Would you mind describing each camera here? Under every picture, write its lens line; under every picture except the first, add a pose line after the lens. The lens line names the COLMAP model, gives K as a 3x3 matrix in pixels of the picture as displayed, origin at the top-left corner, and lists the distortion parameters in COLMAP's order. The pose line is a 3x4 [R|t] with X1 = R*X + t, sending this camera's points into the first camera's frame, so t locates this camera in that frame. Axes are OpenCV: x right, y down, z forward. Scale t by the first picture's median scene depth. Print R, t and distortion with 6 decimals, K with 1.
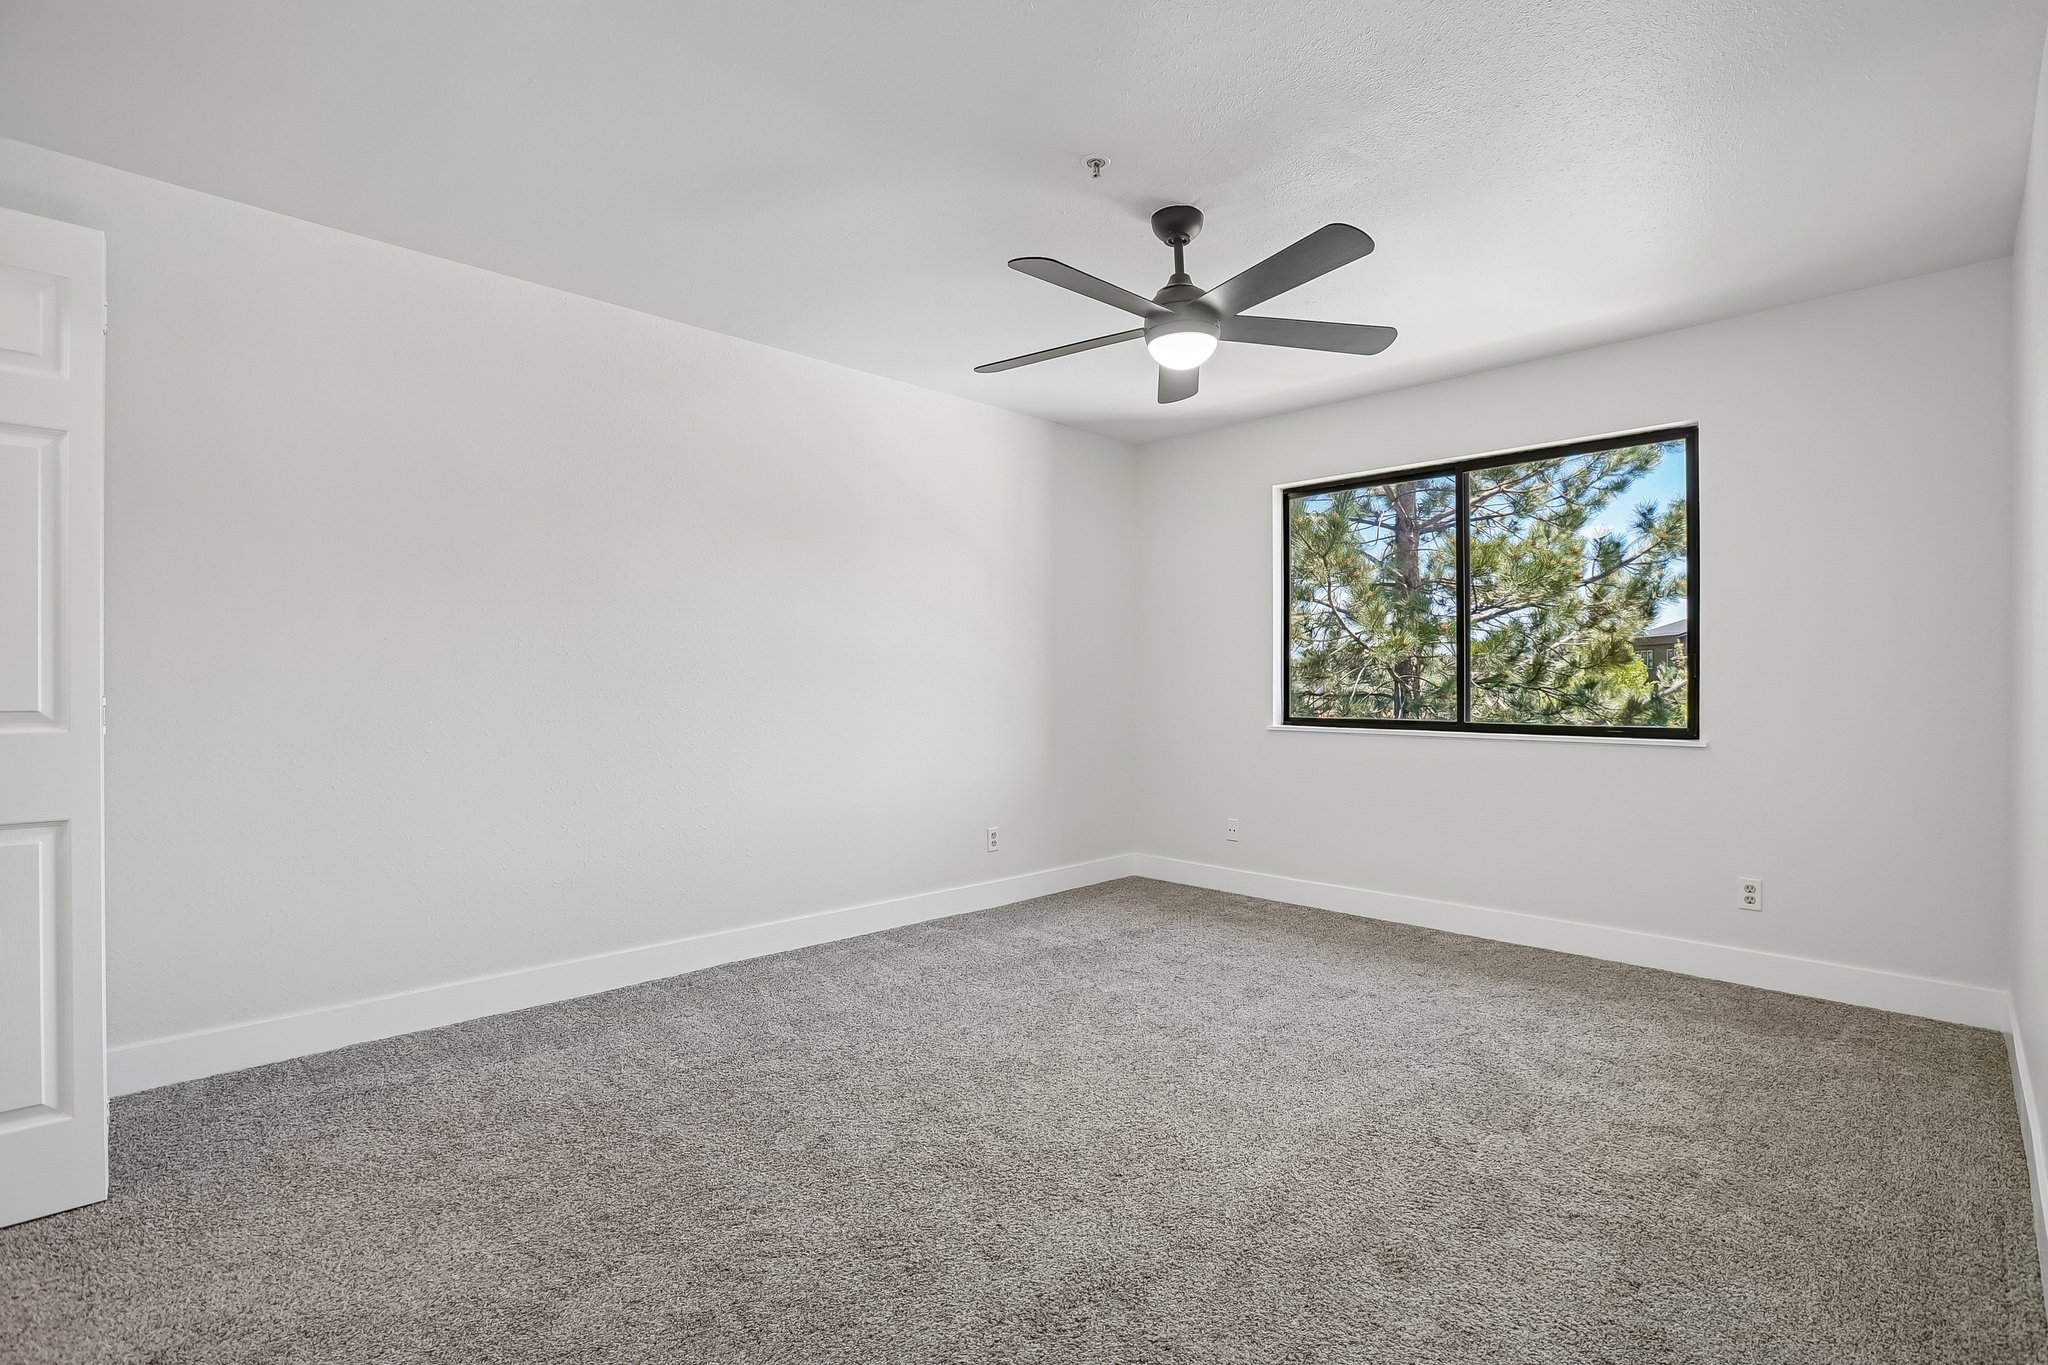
lens RADIAL K [[933.5, 0, 1030.5], [0, 933.5, 685.3], [0, 0, 1]] dist [-0.023994, 0.002196]
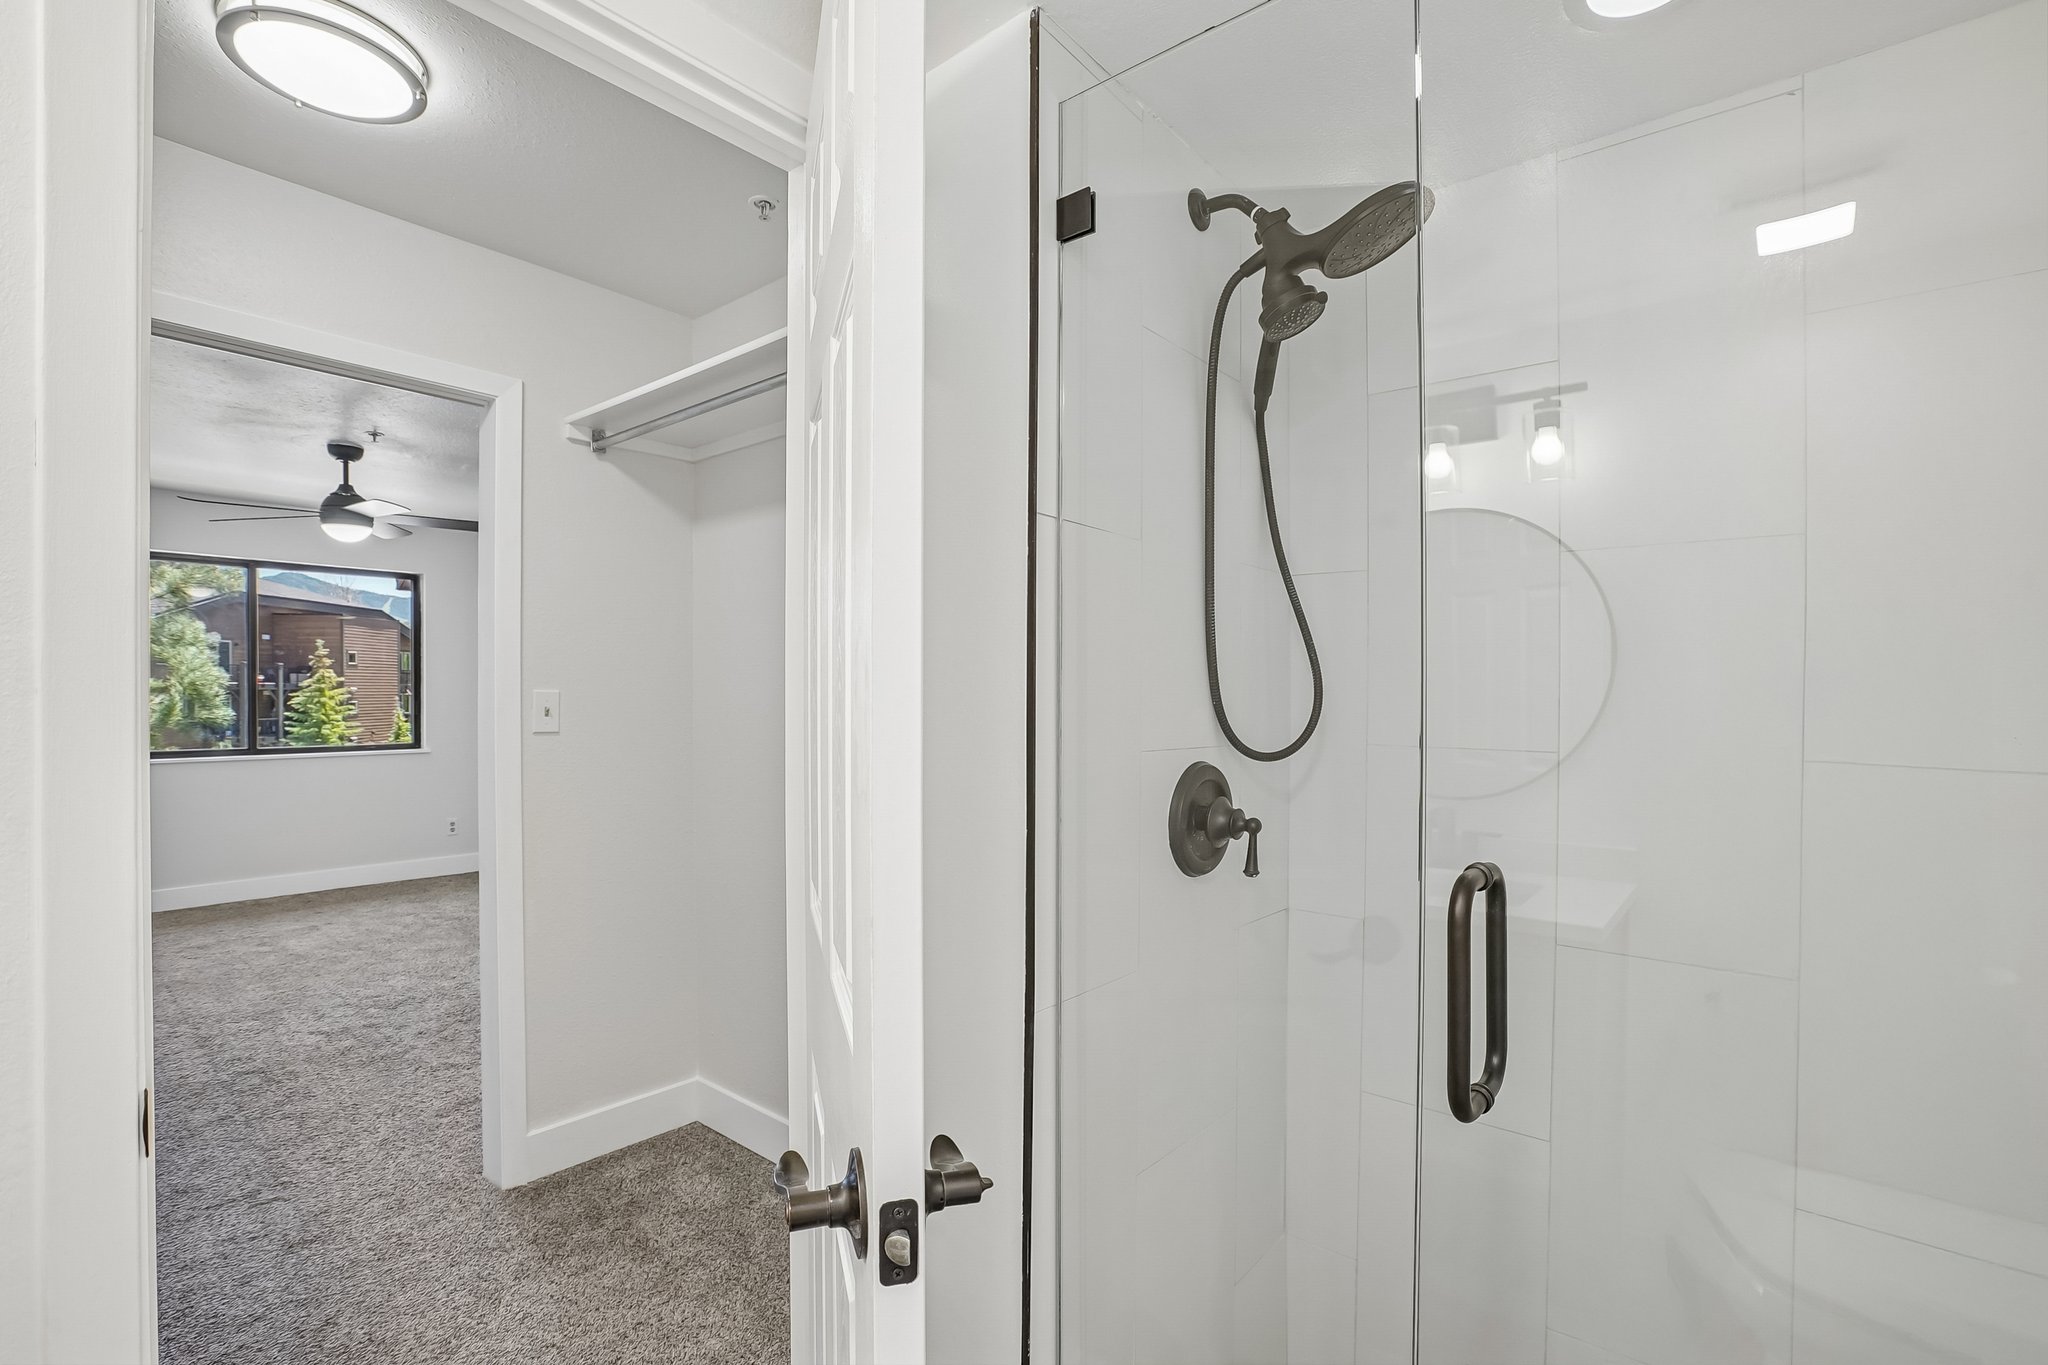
lens RADIAL K [[933.5, 0, 1026.6], [0, 933.5, 690.8], [0, 0, 1]] dist [-0.023994, 0.002196]
pose [[-0.079860, 0.003093, 0.996801, -1.137347], [0.006255, 0.999977, -0.002602, -0.041014], [-0.996786, 0.006027, -0.079877, -0.035980]]
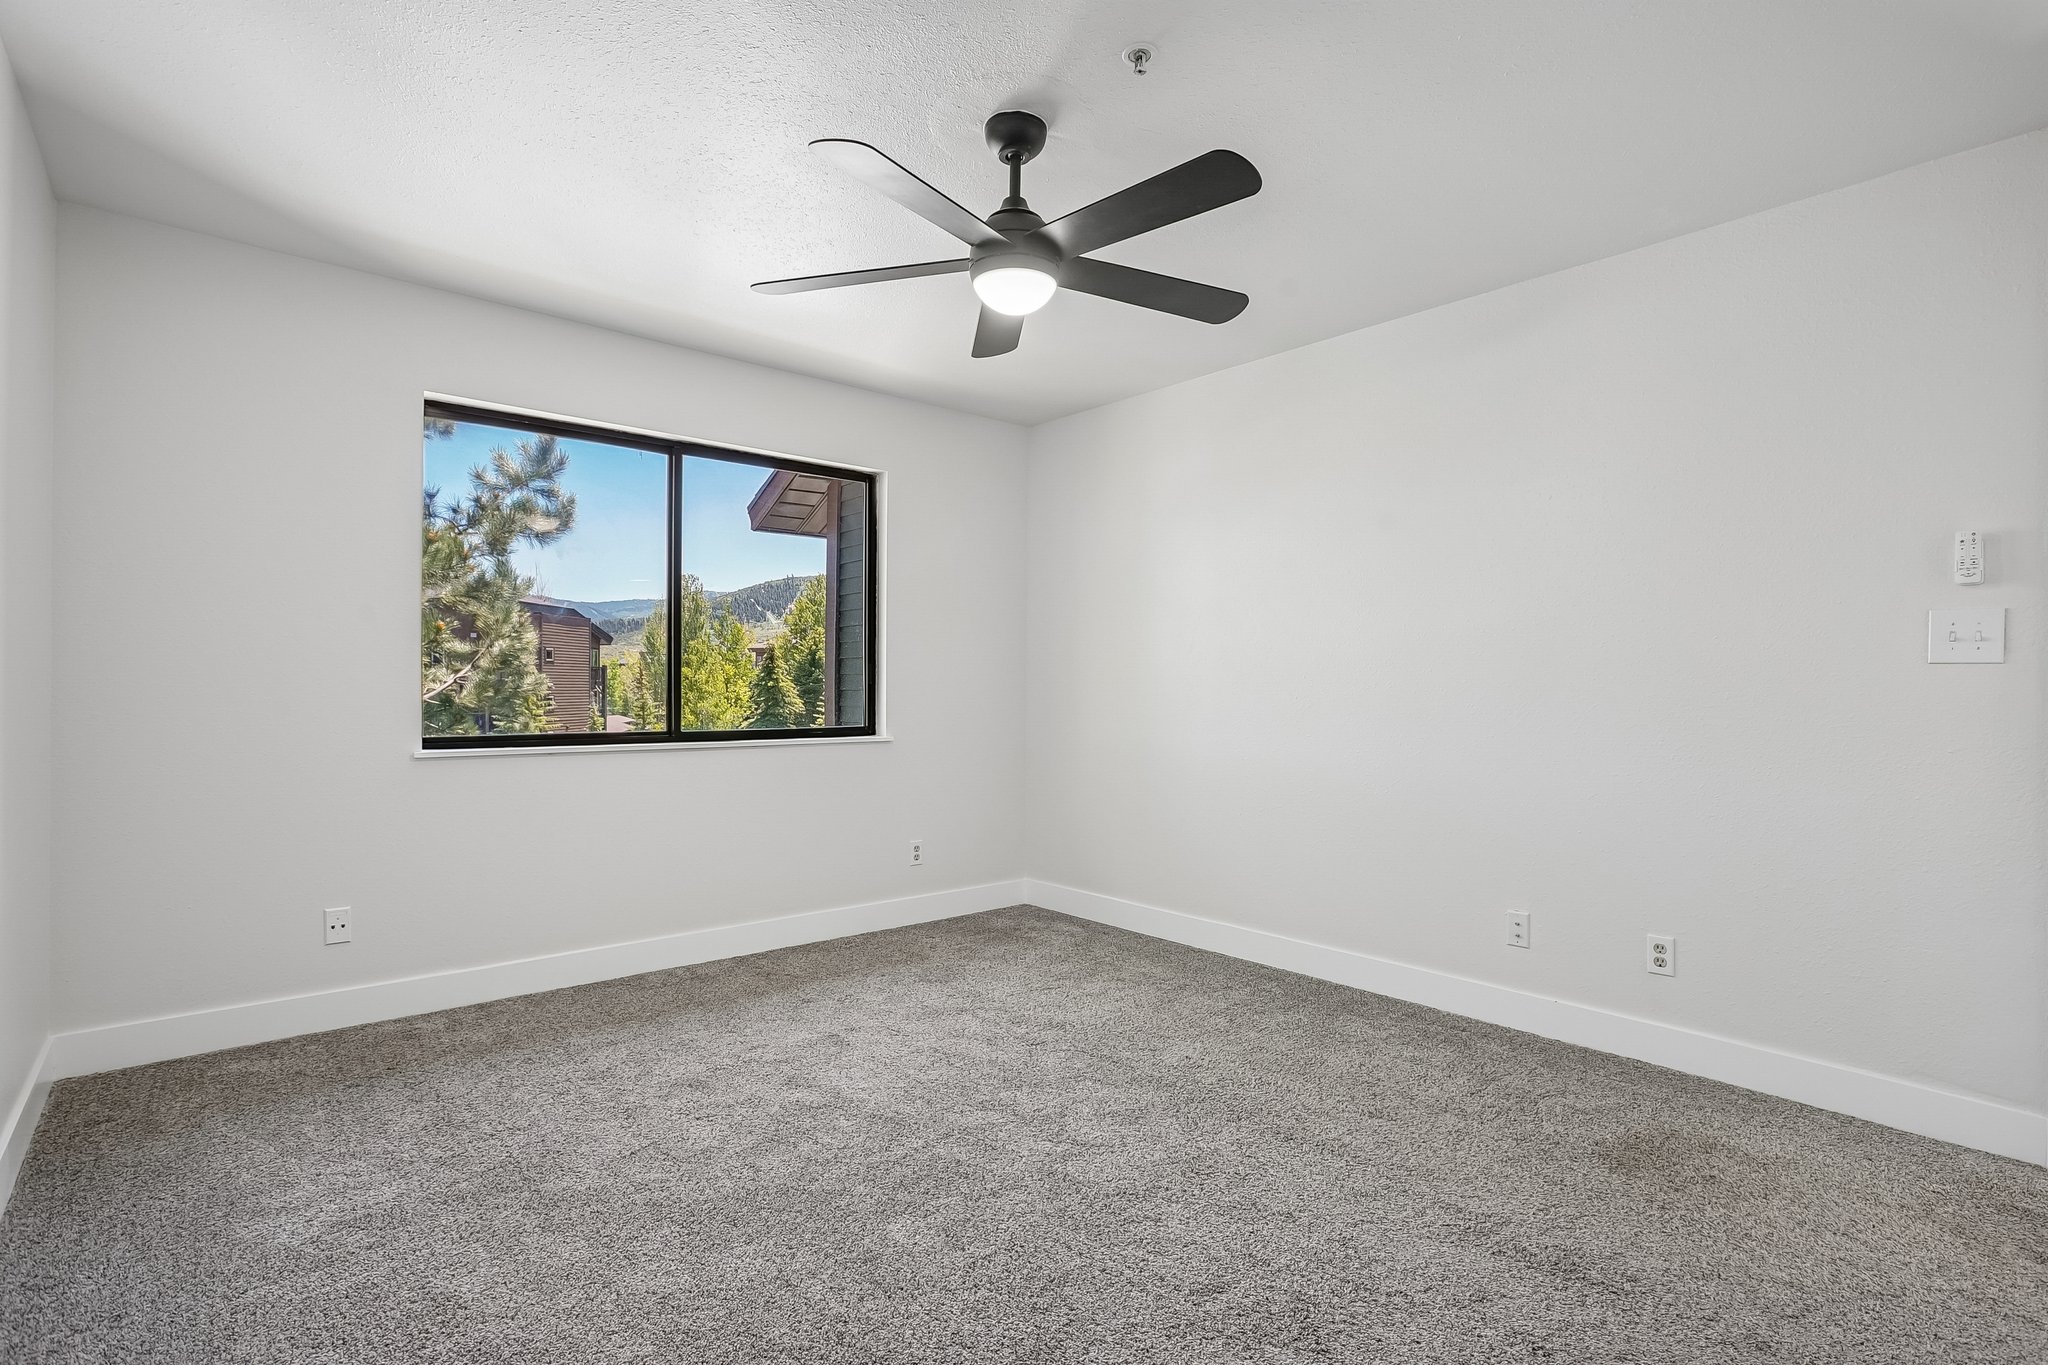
lens RADIAL K [[961.1, 0, 1025.5], [0, 961.1, 684.4], [0, 0, 1]] dist [-0.009910, 0.000091]
pose [[0.077788, 0.011406, 0.996905, -0.504634], [-0.000082, 0.999935, -0.011434, 0.006425], [-0.996970, 0.000808, 0.077784, 0.685960]]
